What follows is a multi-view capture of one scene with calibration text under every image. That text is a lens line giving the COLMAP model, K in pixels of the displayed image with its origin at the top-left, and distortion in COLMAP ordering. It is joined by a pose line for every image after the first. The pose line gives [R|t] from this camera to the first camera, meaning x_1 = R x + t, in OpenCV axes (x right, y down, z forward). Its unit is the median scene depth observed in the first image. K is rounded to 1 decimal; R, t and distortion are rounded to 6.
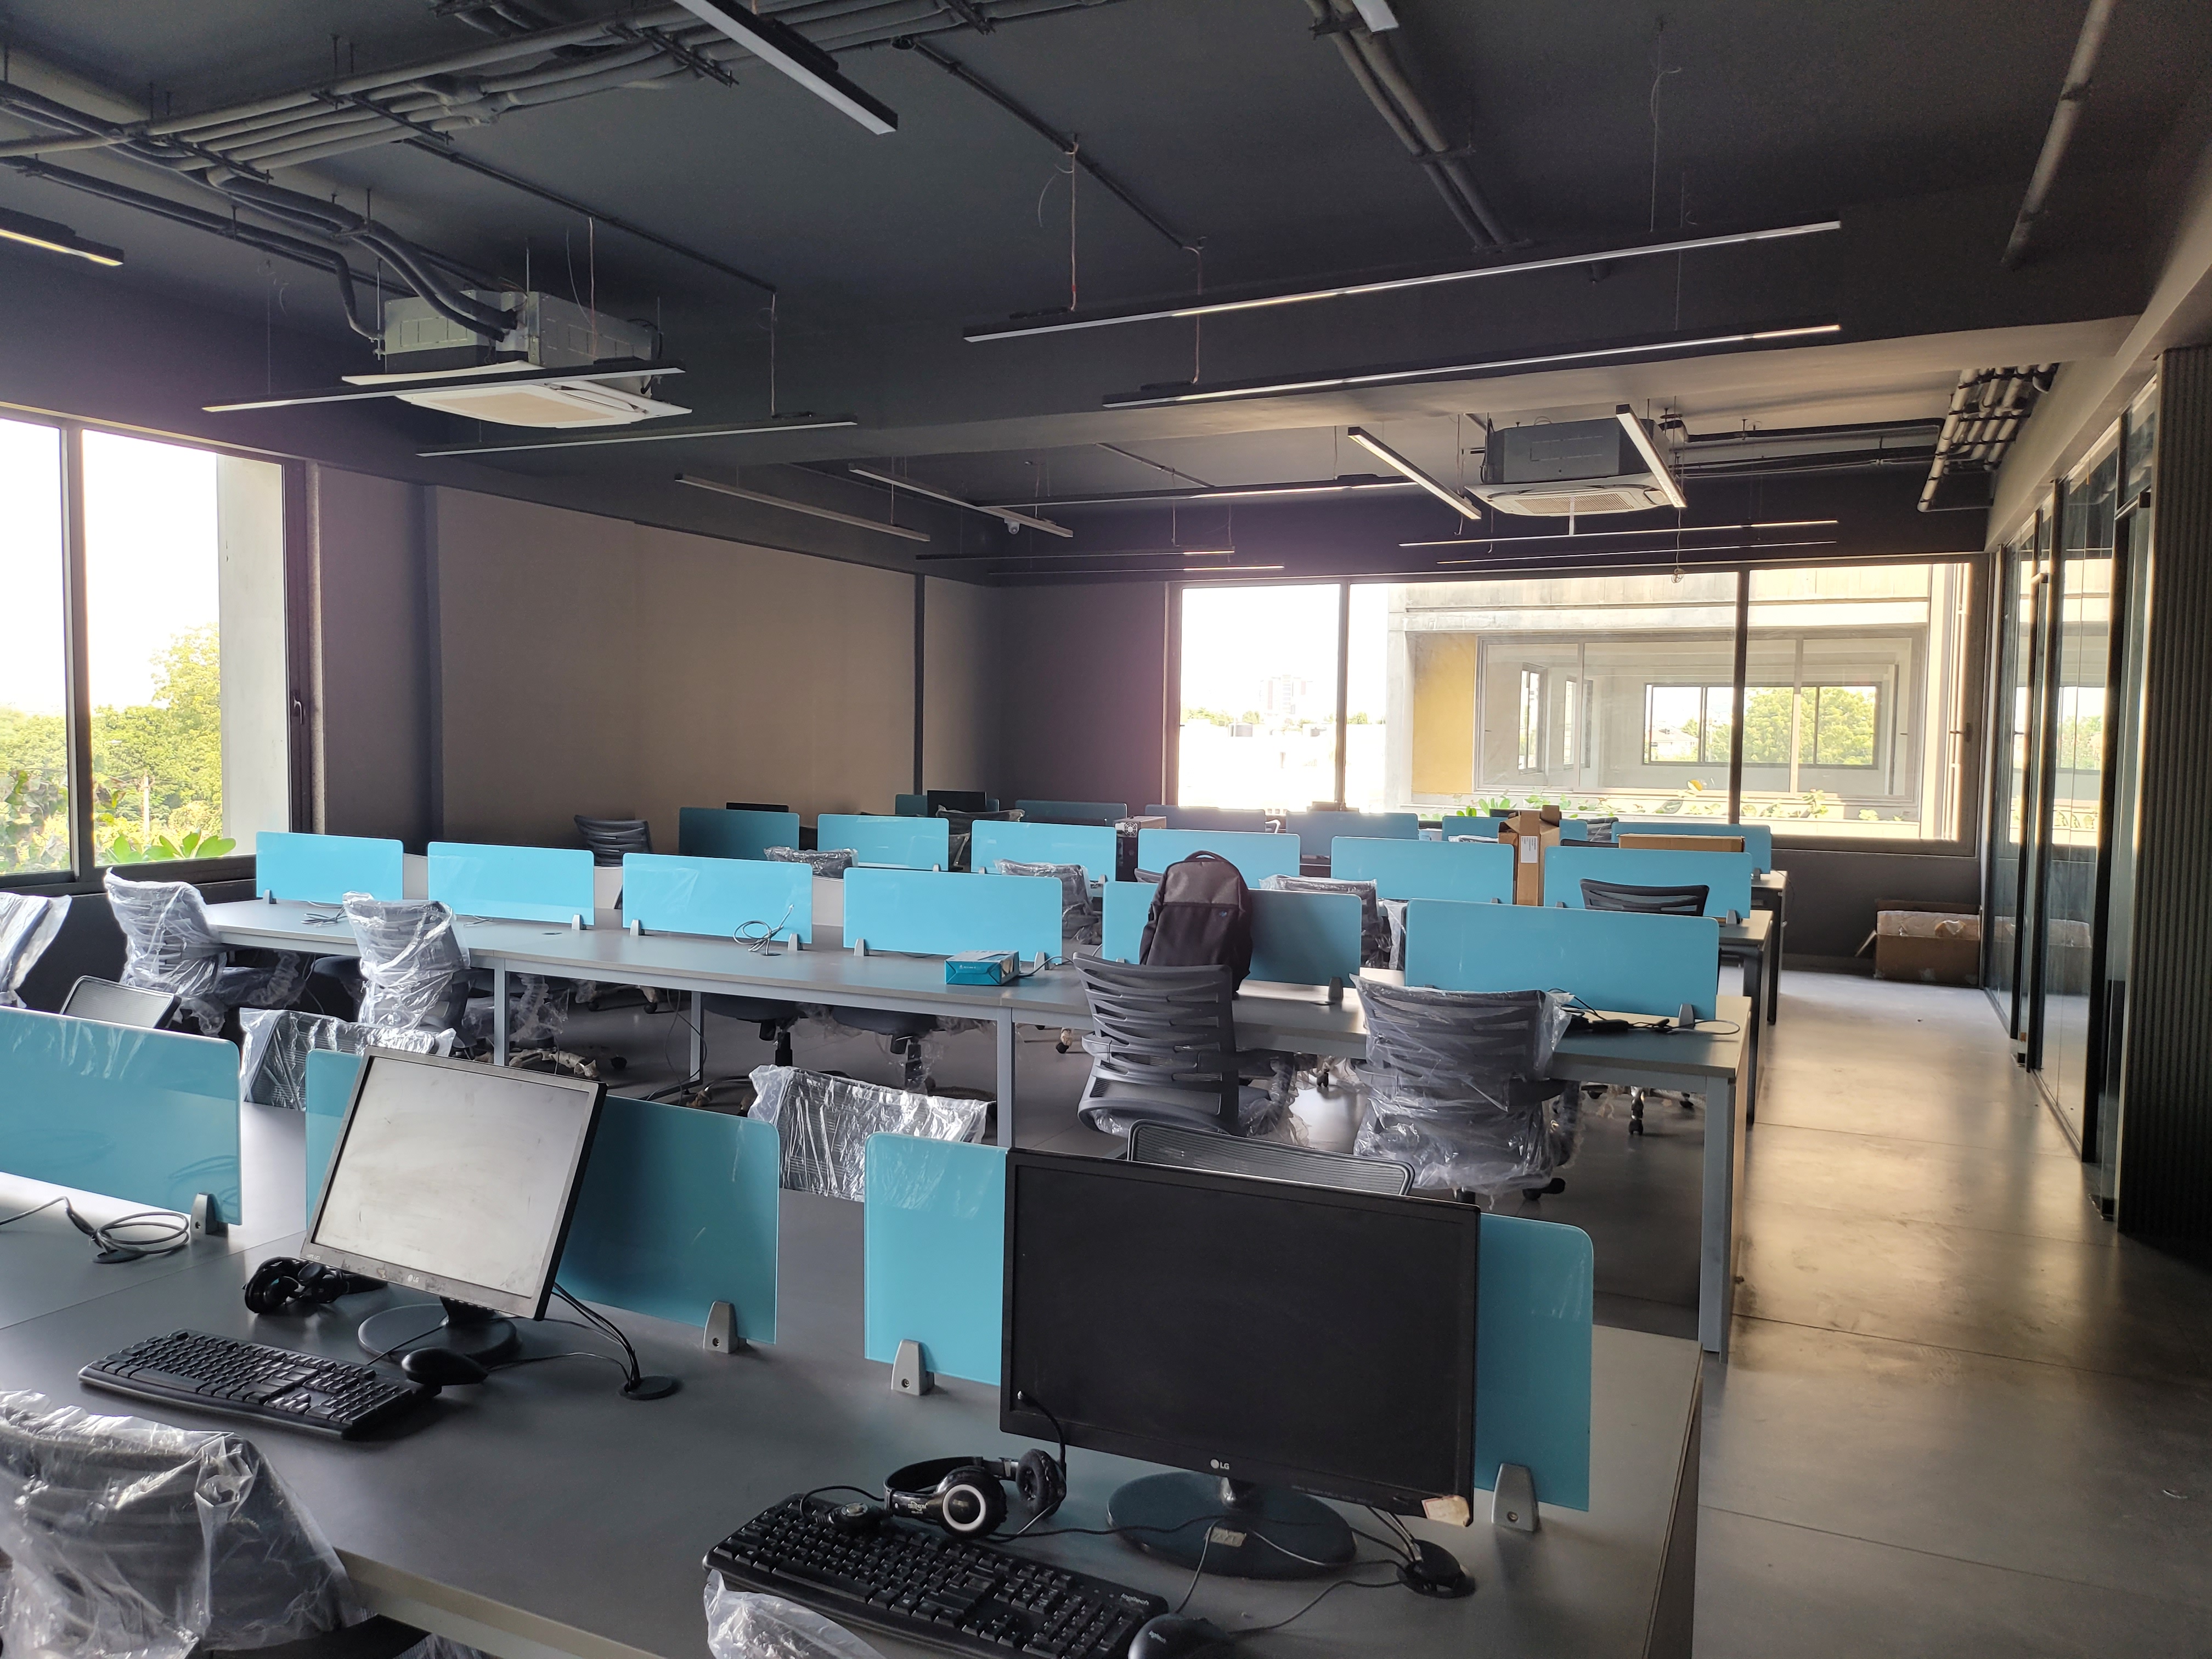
lens RADIAL K [[1544.4, 0, 1090.1], [0, 1544.4, 816.1], [0, 0, 1]] dist [0.057437, -0.067094]
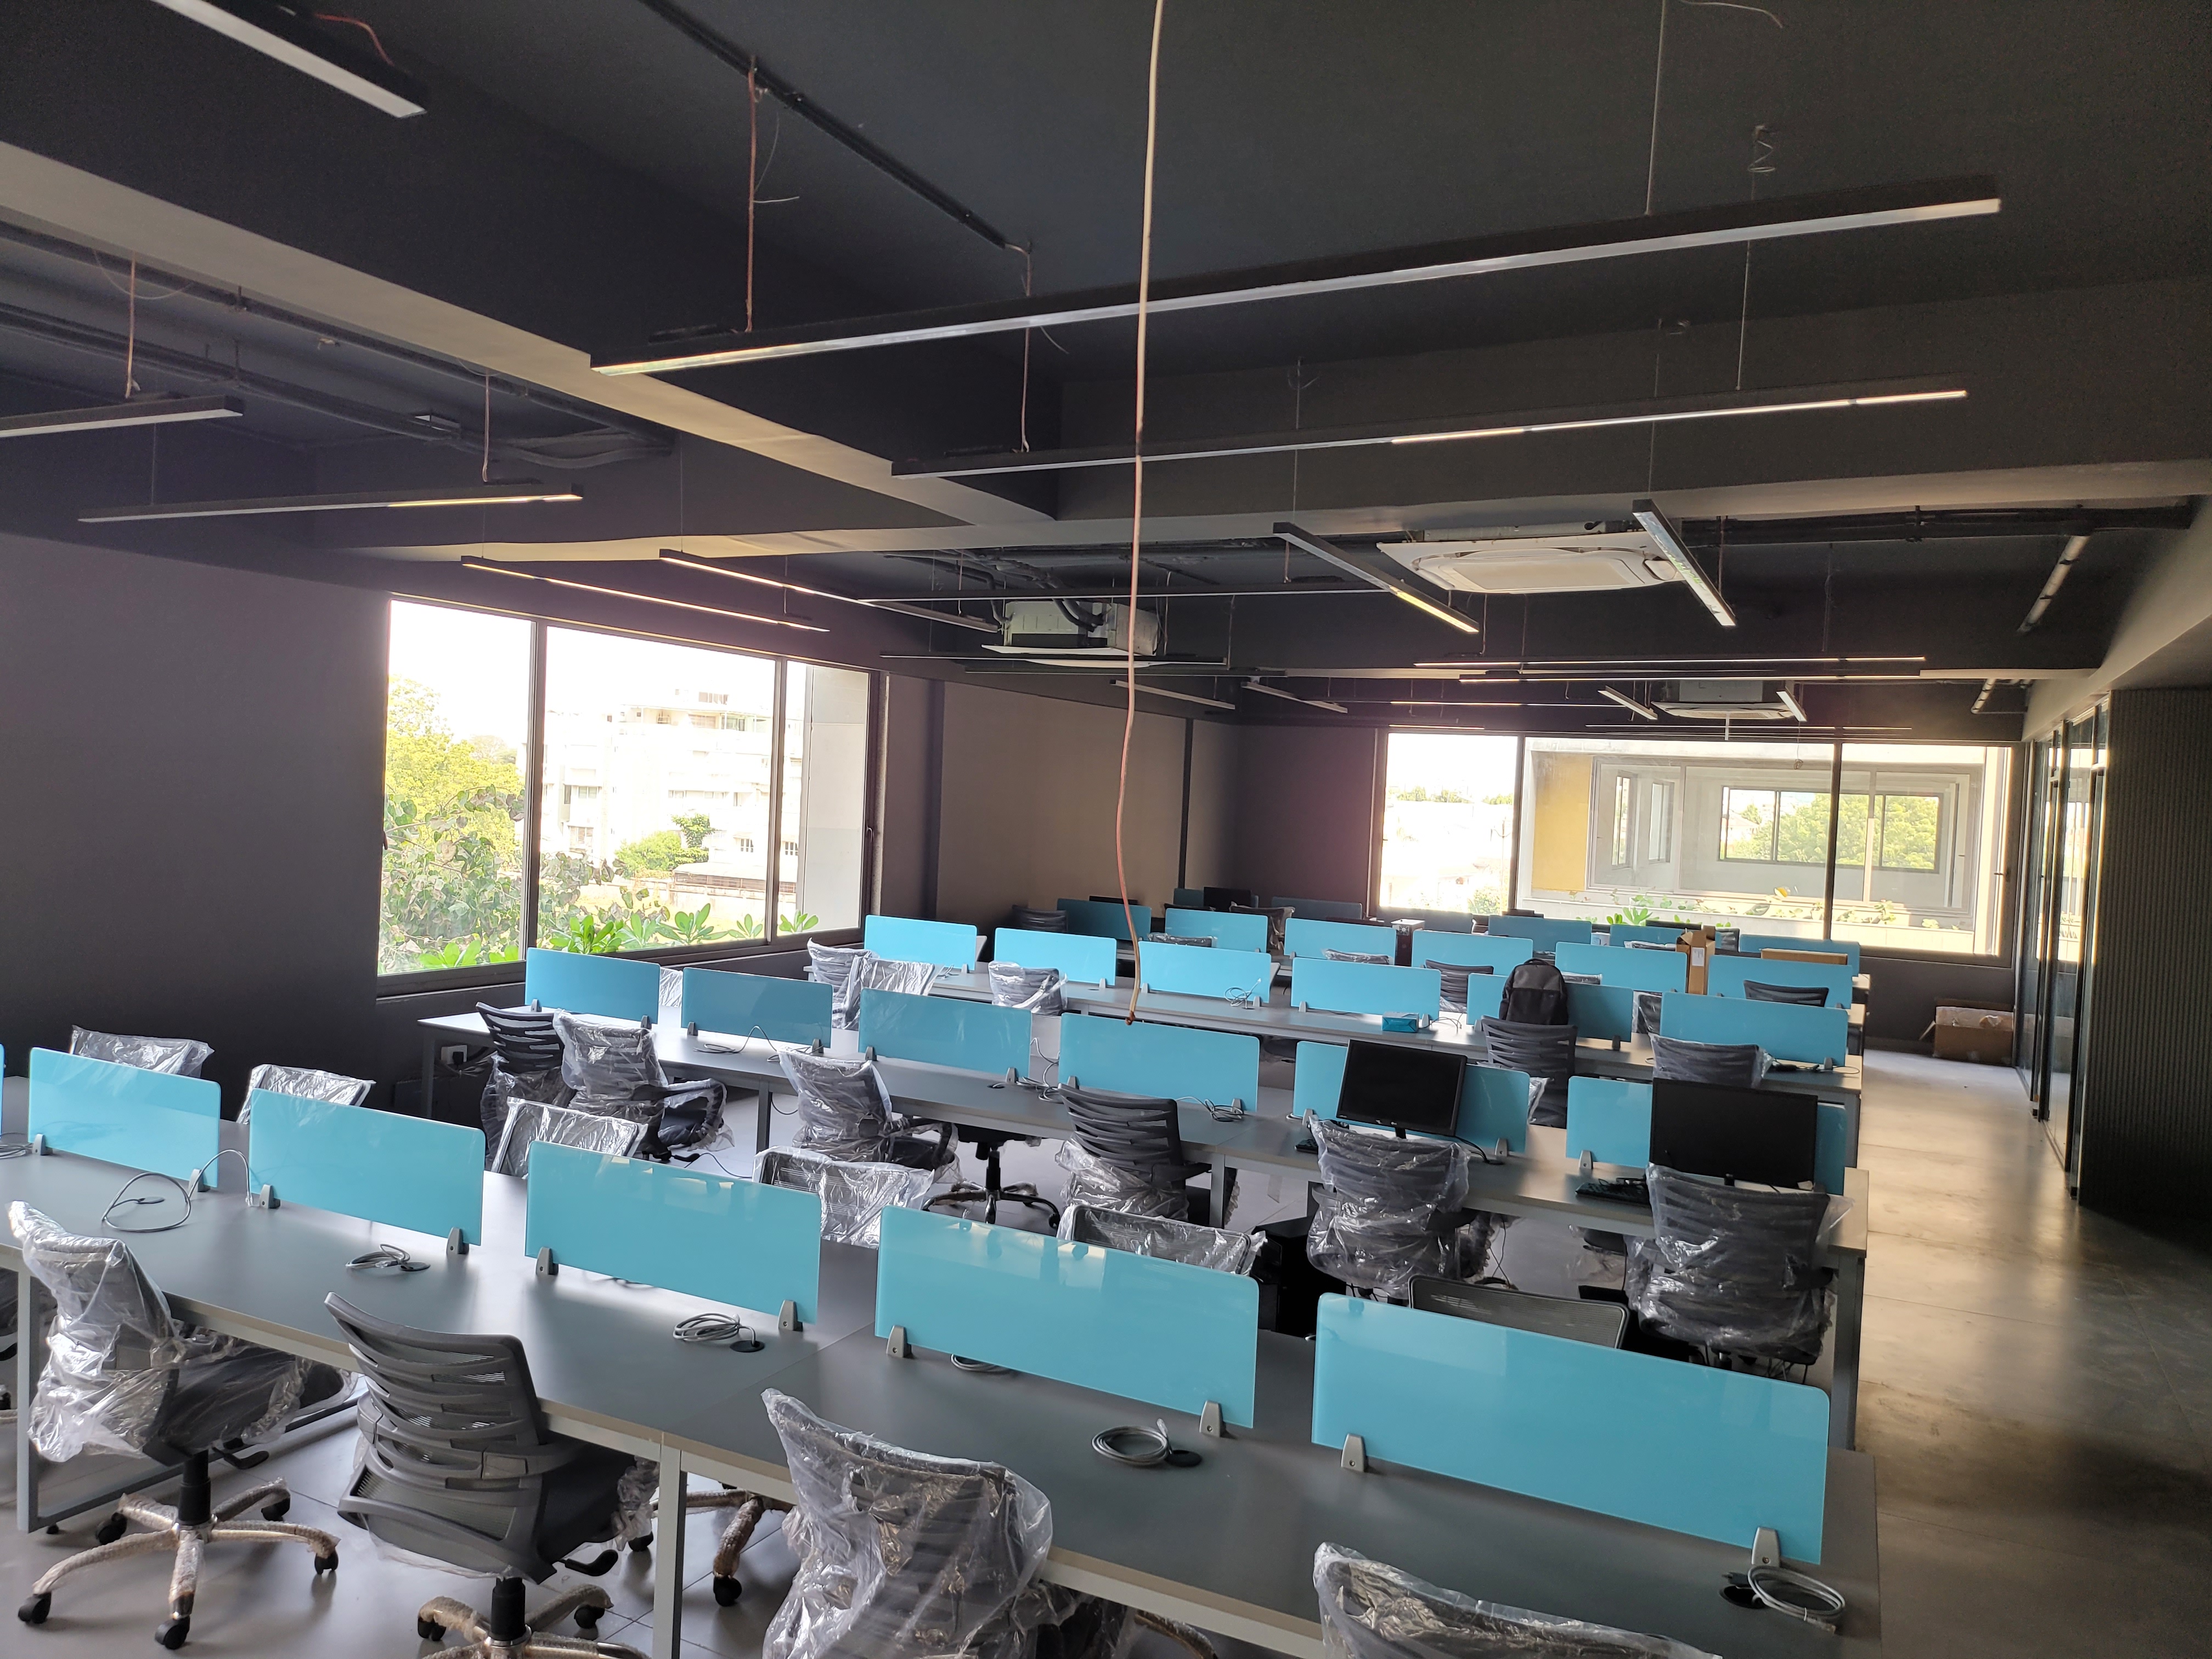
lens RADIAL K [[1544.4, 0, 1086.7], [0, 1544.4, 832.4], [0, 0, 1]] dist [0.057437, -0.067094]
pose [[0.998917, 0.033334, -0.032455, -0.324650], [-0.034247, 0.999021, -0.027989, -0.045079], [0.031490, 0.029070, 0.999081, -0.641585]]
